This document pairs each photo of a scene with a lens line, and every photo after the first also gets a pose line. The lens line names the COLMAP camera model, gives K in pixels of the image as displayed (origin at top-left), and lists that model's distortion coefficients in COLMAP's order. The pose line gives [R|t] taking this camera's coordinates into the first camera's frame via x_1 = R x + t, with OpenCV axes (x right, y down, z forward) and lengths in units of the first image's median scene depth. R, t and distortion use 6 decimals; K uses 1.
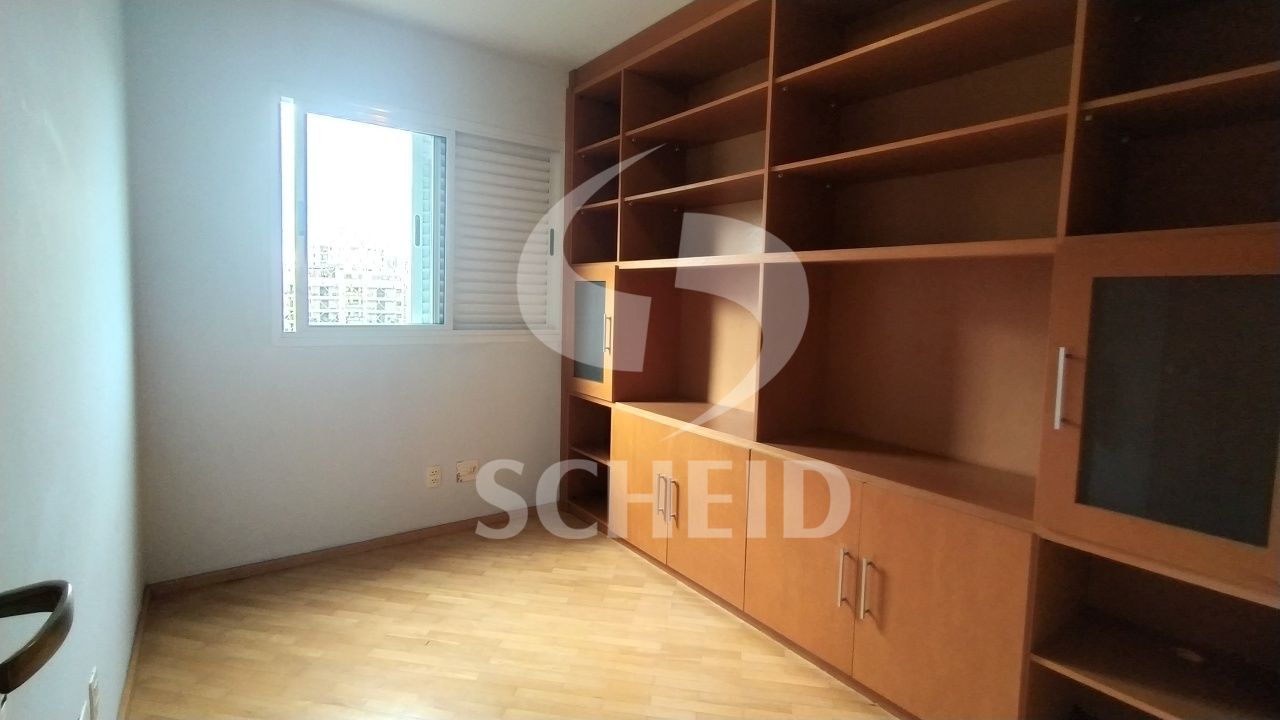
lens RADIAL K [[590.7, 0, 641.7], [0, 590.7, 347.9], [0, 0, 1]] dist [0.003814, 0.001053]
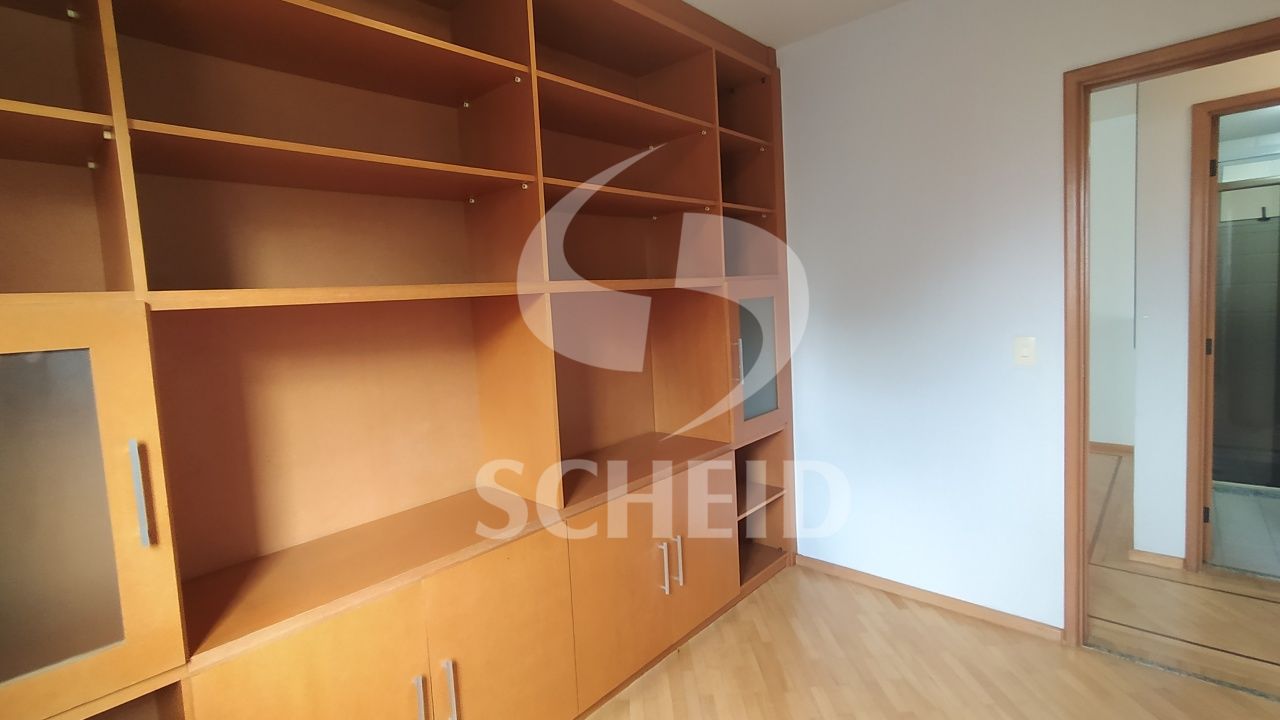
lens RADIAL K [[590.7, 0, 638.8], [0, 590.7, 359.0], [0, 0, 1]] dist [0.003814, 0.001053]
pose [[-0.201431, -0.100214, 0.974363, -0.660341], [0.131084, 0.983046, 0.128206, -0.155715], [-0.970692, 0.153548, -0.184880, 1.075103]]
